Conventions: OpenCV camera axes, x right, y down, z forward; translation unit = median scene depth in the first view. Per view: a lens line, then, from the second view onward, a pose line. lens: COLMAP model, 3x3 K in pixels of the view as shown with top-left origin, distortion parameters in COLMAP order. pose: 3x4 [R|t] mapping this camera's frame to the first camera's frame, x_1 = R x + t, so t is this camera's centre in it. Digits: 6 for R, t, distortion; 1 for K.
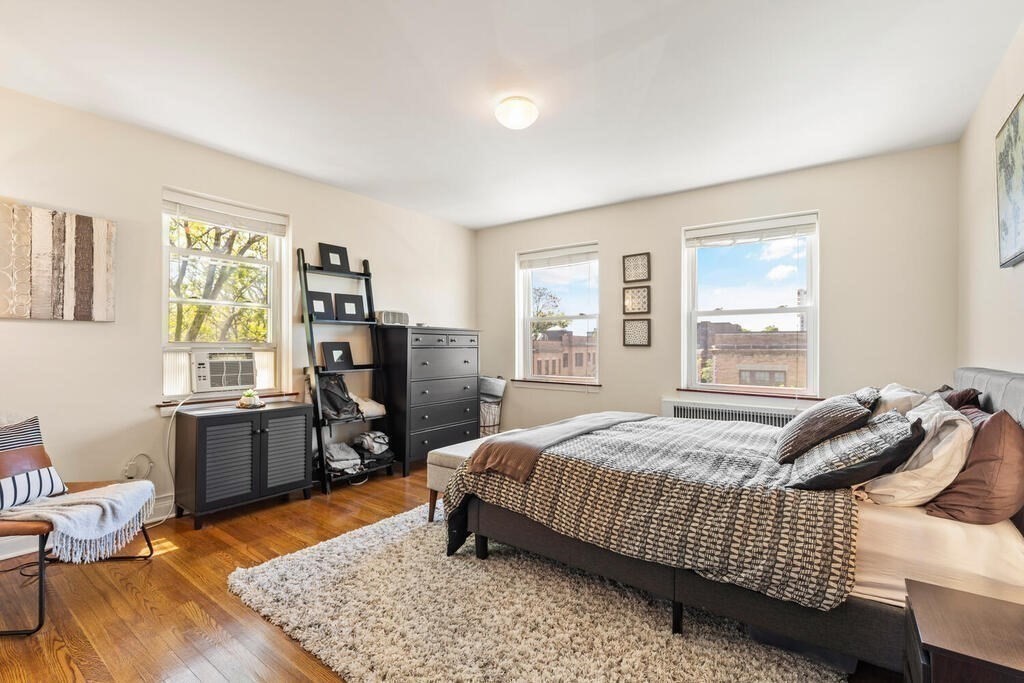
lens RADIAL K [[467.3, 0, 513.5], [0, 467.3, 344.1], [0, 0, 1]] dist [0.011935, -0.005048]
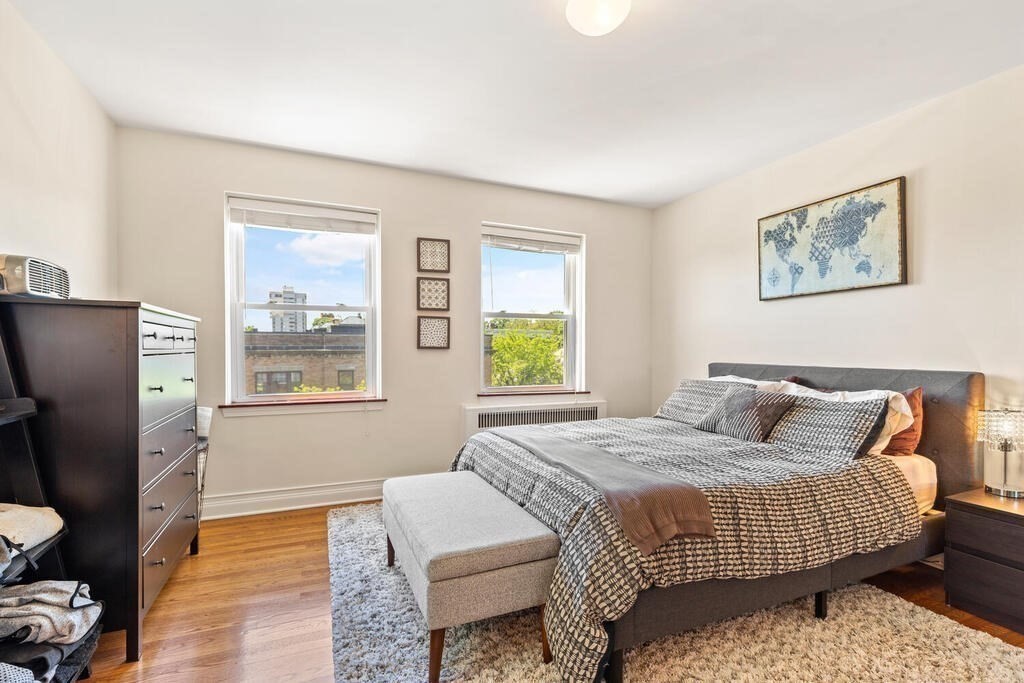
lens RADIAL K [[467.3, 0, 515.7], [0, 467.3, 349.4], [0, 0, 1]] dist [0.011935, -0.005048]
pose [[0.501339, -0.004907, 0.865237, -0.386311], [-0.004380, 0.999957, 0.008209, -0.002027], [-0.865240, -0.007905, 0.501296, 0.447502]]
